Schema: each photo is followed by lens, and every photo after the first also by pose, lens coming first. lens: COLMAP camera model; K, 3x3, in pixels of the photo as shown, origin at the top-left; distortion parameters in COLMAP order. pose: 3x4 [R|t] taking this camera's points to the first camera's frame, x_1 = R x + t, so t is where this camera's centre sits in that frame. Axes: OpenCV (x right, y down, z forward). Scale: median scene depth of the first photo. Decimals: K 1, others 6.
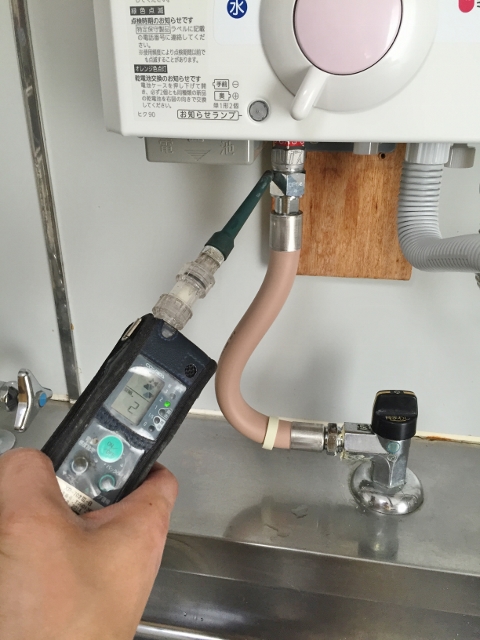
lens RADIAL K [[539.6, 0, 239.2], [0, 539.6, 321.3], [0, 0, 1]] dist [0.009594, 0.004002]
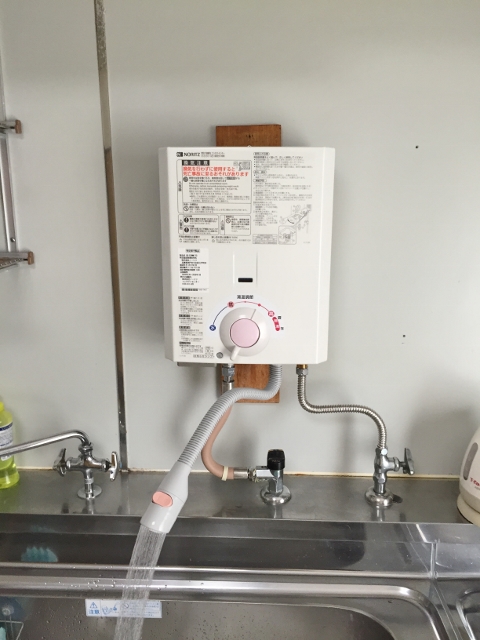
lens RADIAL K [[539.6, 0, 238.4], [0, 539.6, 318.9], [0, 0, 1]] dist [0.009594, 0.004002]
pose [[0.989865, -0.027233, 0.139379, -0.199291], [0.054842, 0.978610, -0.198278, 0.024433], [-0.130998, 0.203912, 0.970185, -1.459408]]
